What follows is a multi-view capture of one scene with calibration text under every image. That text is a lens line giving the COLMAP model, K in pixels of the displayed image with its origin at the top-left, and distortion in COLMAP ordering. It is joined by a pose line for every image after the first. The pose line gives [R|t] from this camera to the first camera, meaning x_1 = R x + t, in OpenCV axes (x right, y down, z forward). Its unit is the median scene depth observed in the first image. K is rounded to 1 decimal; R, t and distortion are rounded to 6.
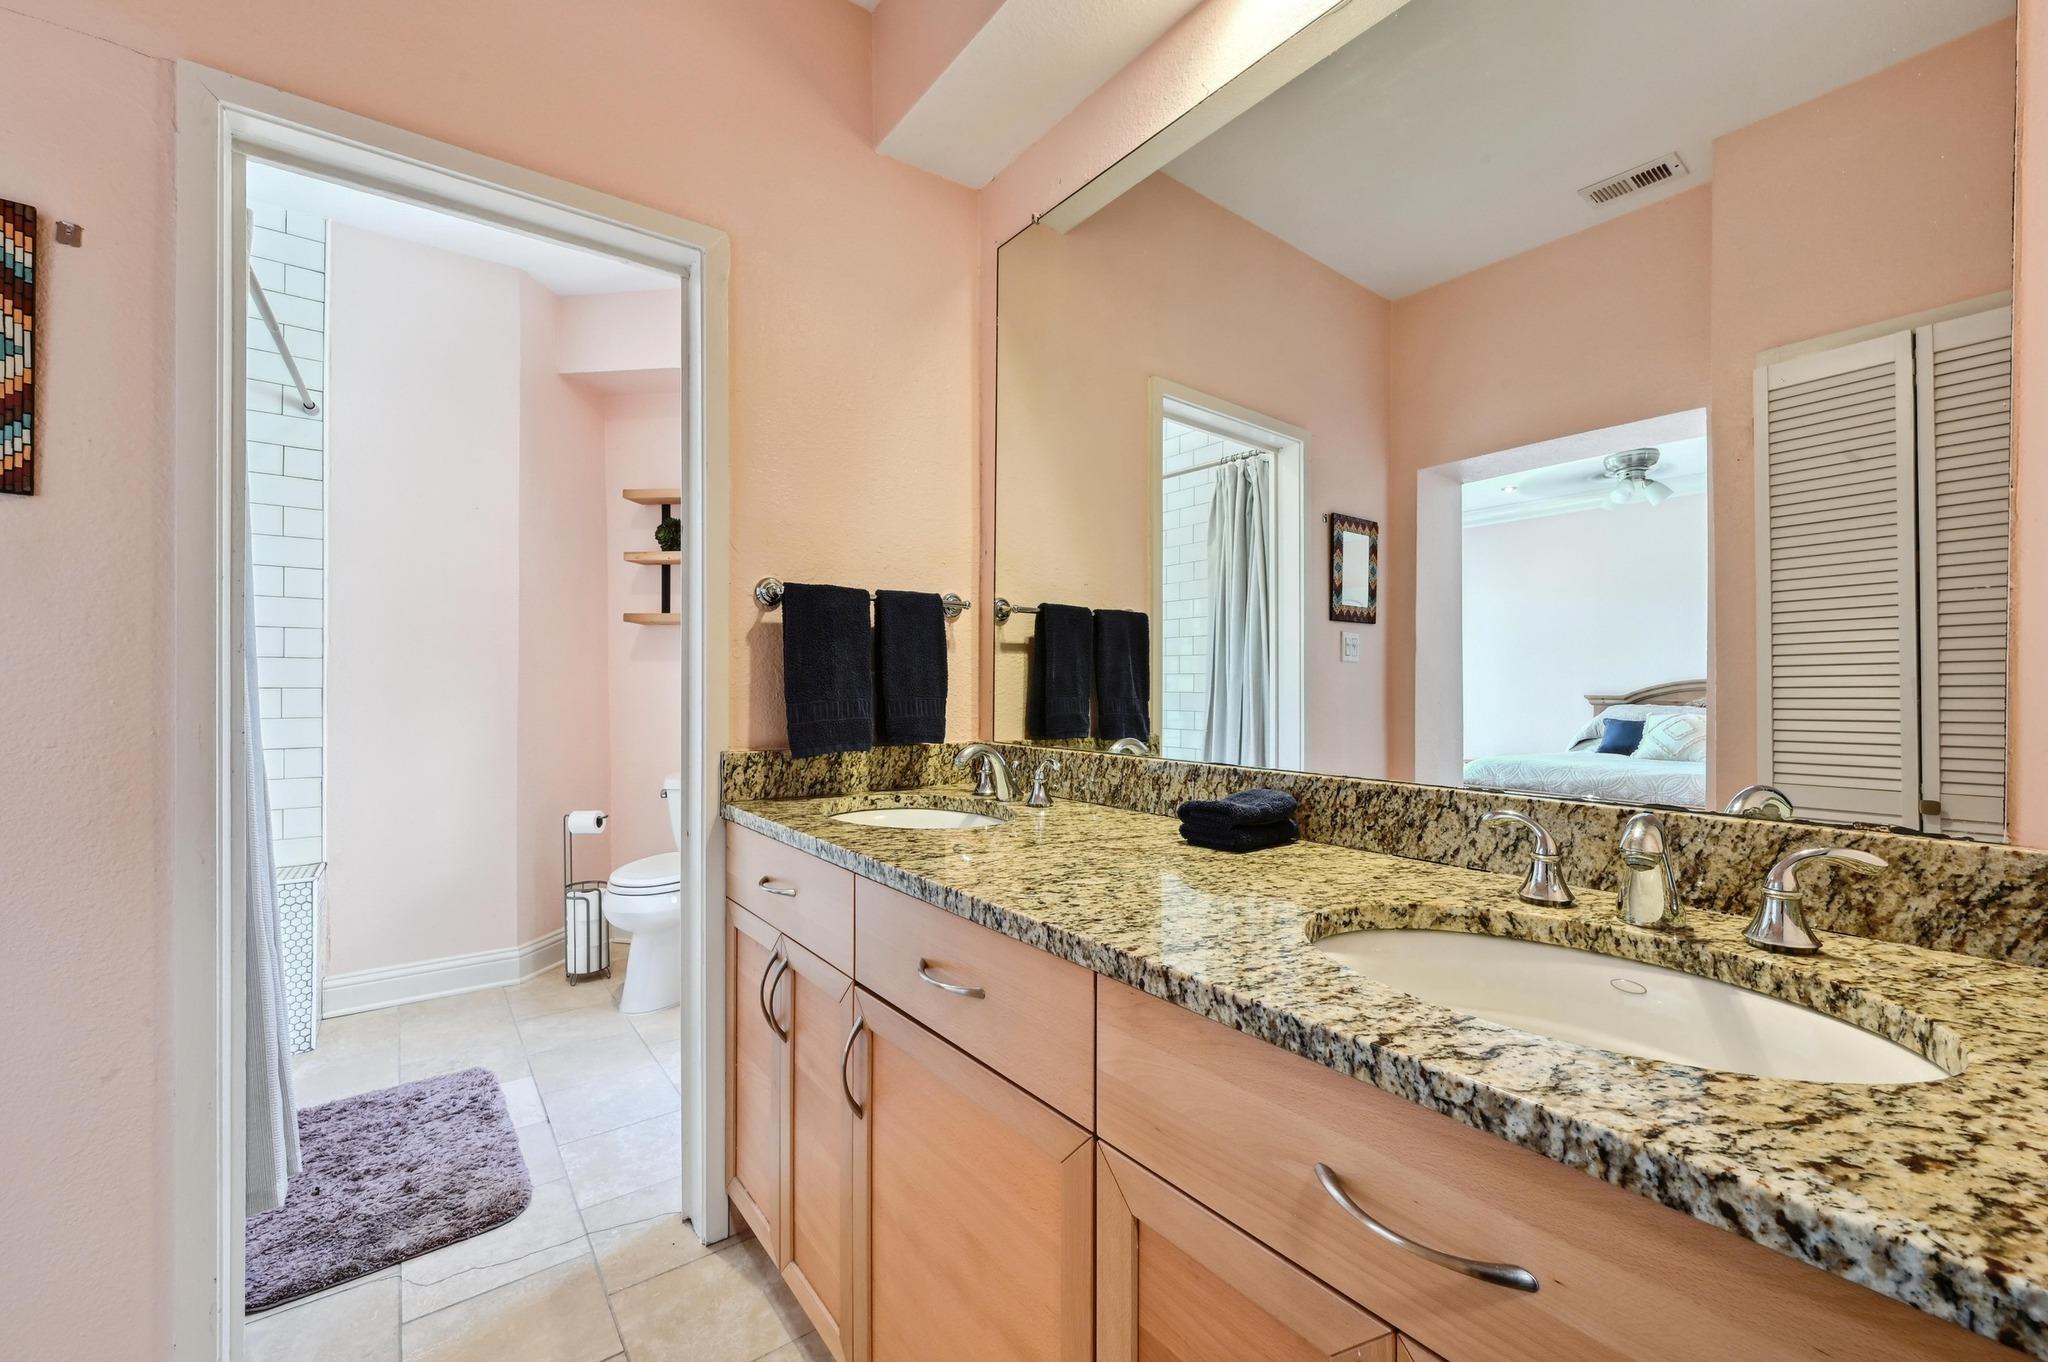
lens RADIAL K [[805.5, 0, 1012.9], [0, 805.5, 684.0], [0, 0, 1]] dist [0.001555, 0.000062]
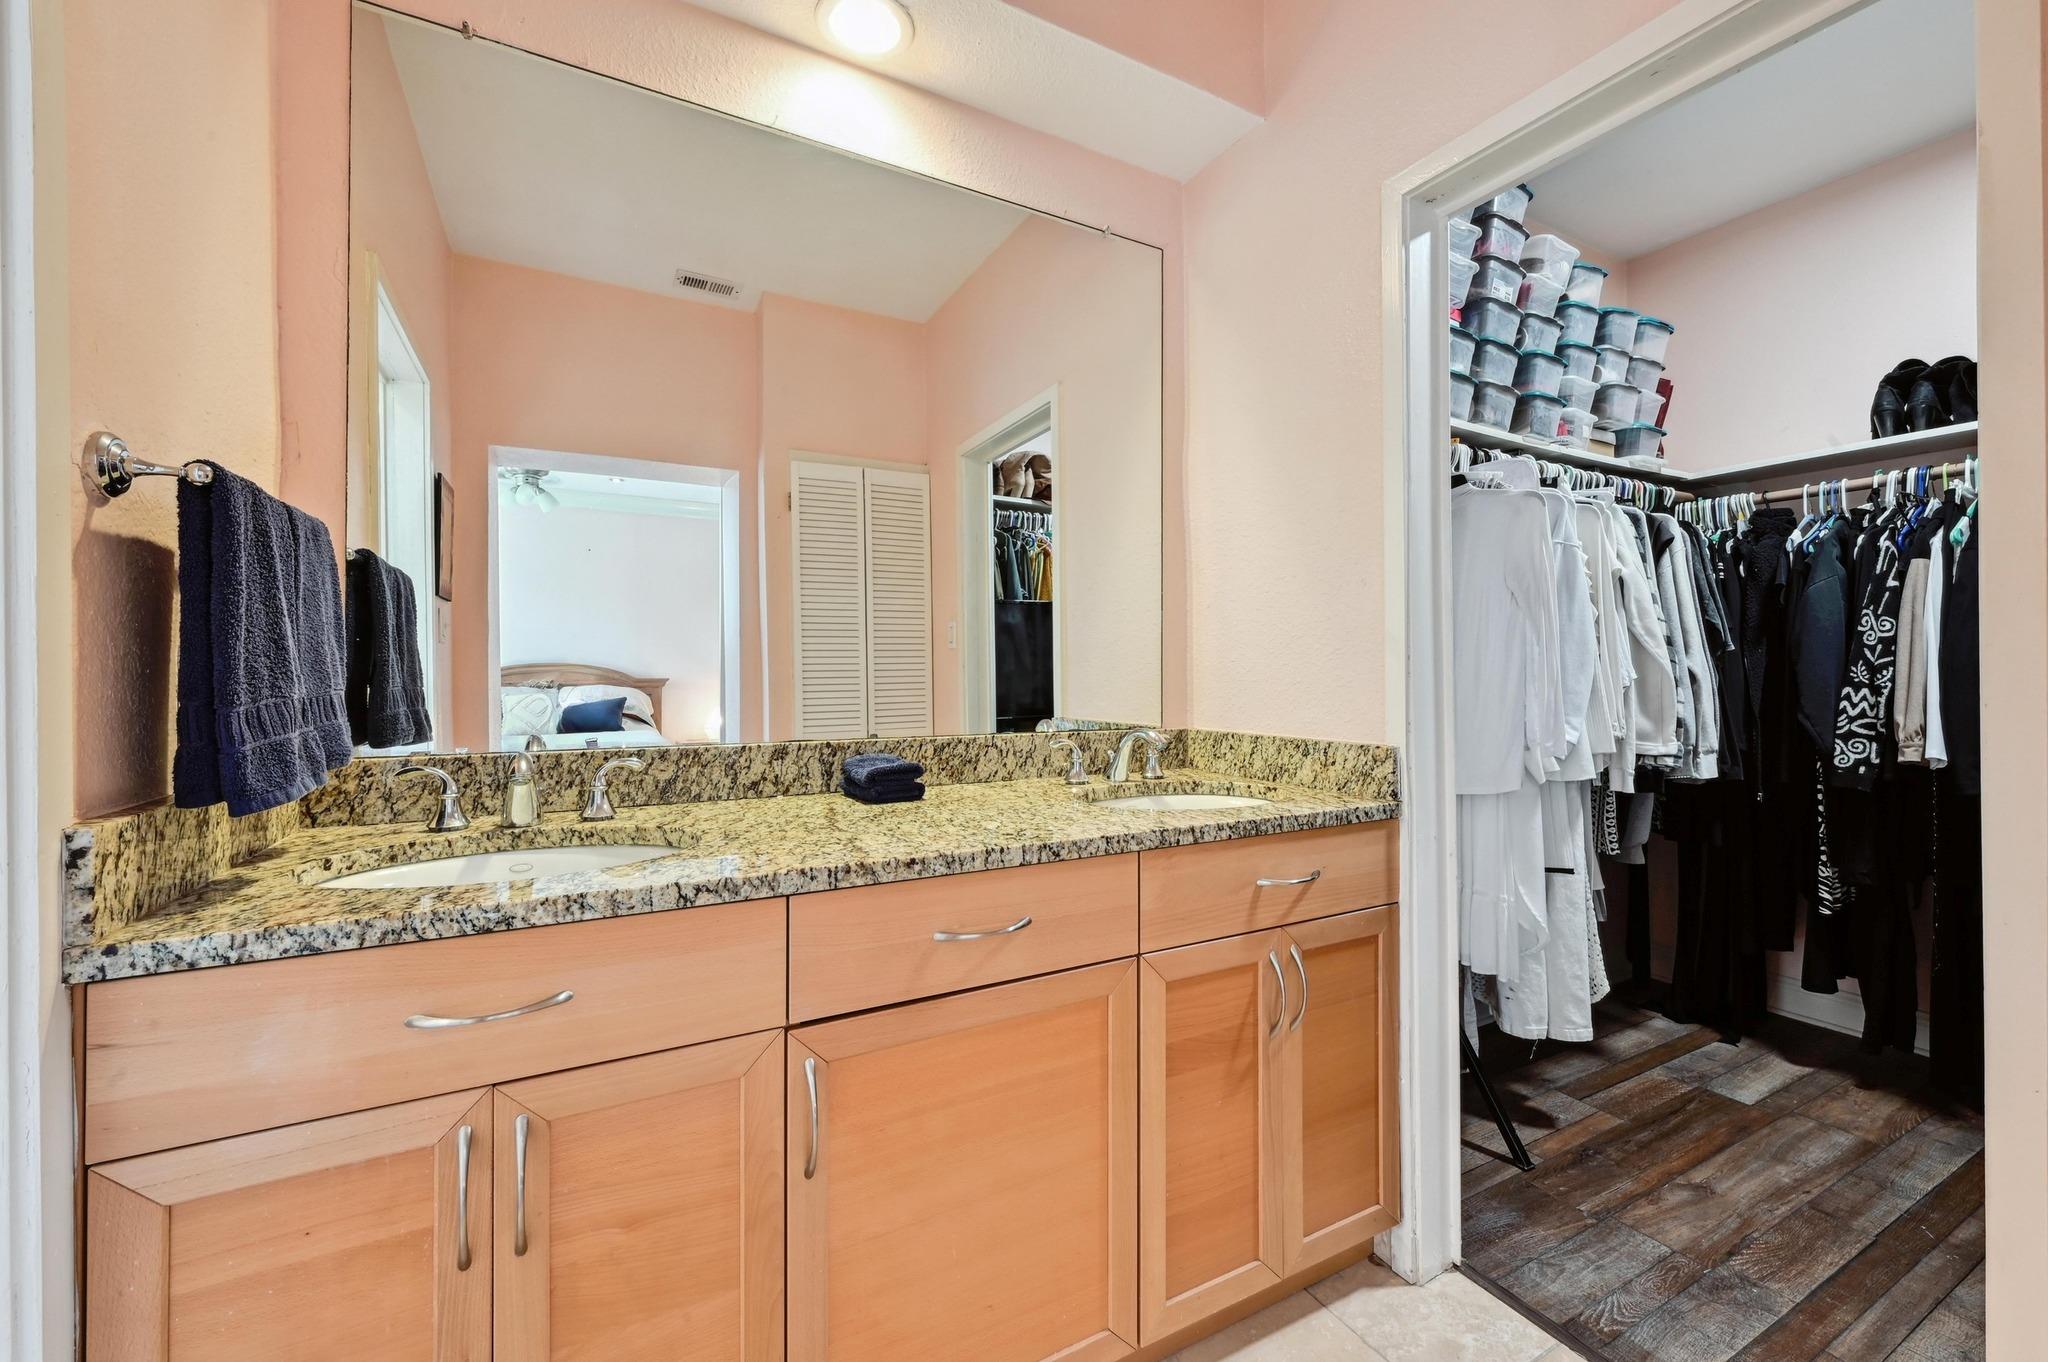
lens RADIAL K [[815.9, 0, 1013.3], [0, 815.9, 668.4], [0, 0, 1]] dist [0.000924, 0.000530]
pose [[0.174331, 0.001536, 0.984686, -1.099106], [-0.002876, 0.999995, -0.001051, -0.001265], [-0.984683, -0.002648, 0.174334, 0.695014]]
